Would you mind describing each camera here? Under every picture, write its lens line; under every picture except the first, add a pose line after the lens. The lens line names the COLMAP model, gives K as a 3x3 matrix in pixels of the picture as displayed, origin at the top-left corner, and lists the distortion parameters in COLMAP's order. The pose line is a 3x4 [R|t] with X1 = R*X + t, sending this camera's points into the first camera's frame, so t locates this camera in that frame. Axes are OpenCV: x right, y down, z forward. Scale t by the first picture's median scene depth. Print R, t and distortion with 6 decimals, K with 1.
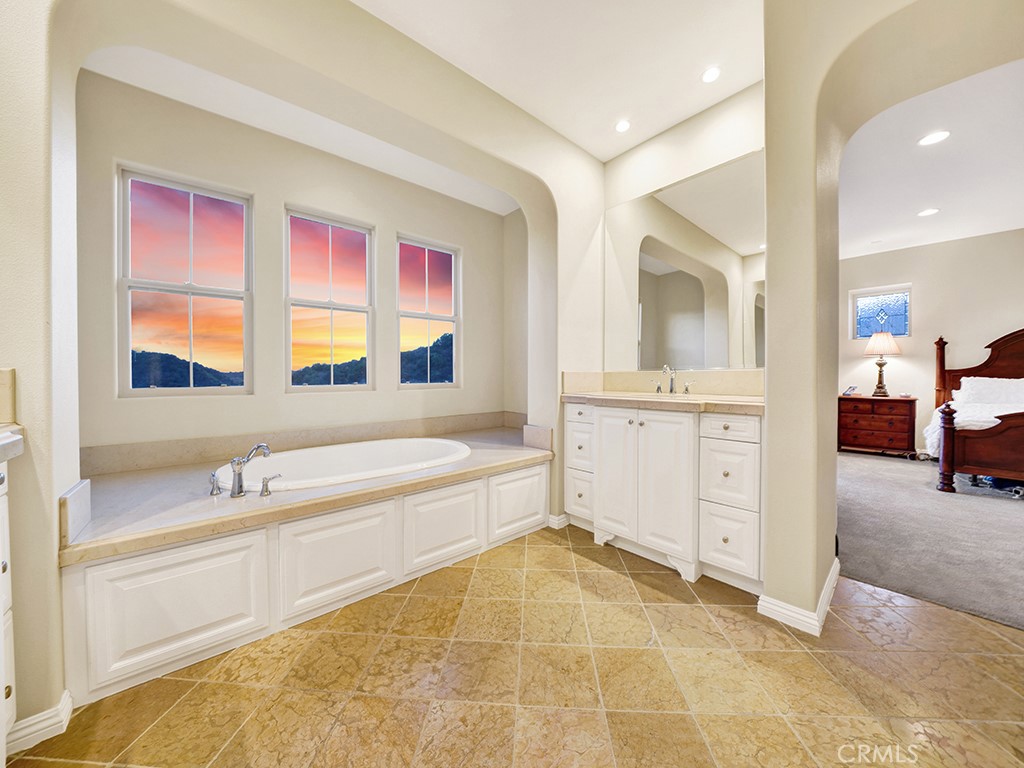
lens RADIAL K [[356.9, 0, 511.6], [0, 356.9, 384.6], [0, 0, 1]] dist [-0.023136, 0.001428]
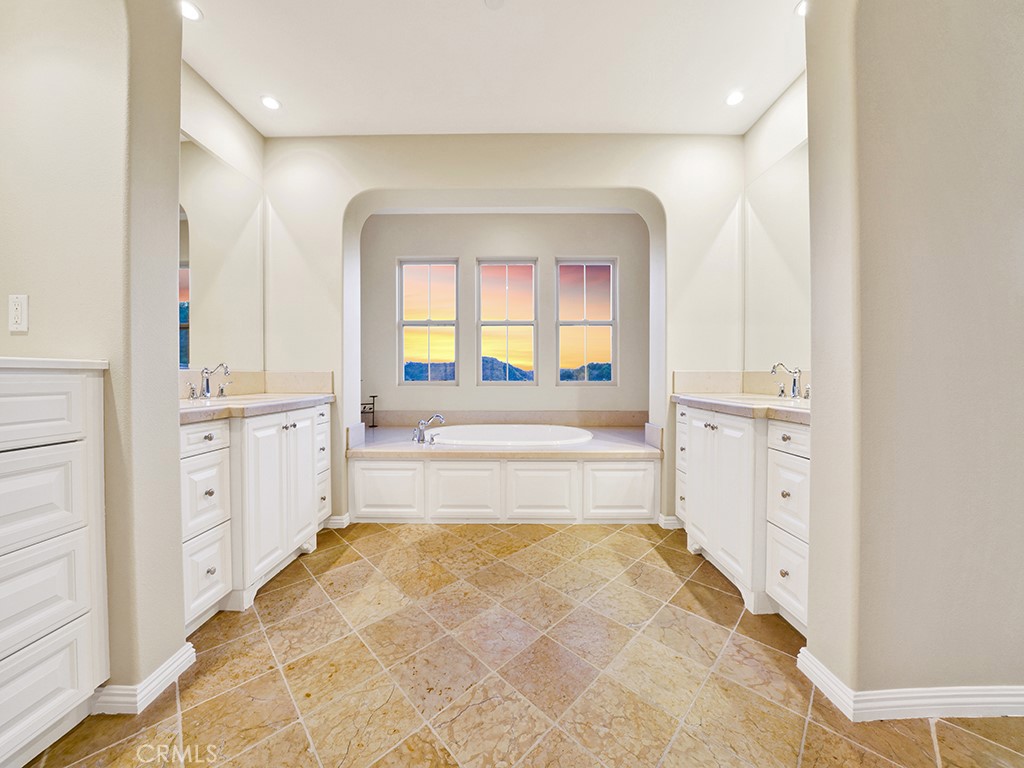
lens RADIAL K [[356.9, 0, 515.7], [0, 356.9, 381.7], [0, 0, 1]] dist [-0.023136, 0.001428]
pose [[0.758400, 0.017406, -0.651557, 0.639280], [-0.018839, 0.999811, 0.004782, -0.004857], [0.651517, 0.008648, 0.758585, -0.043330]]
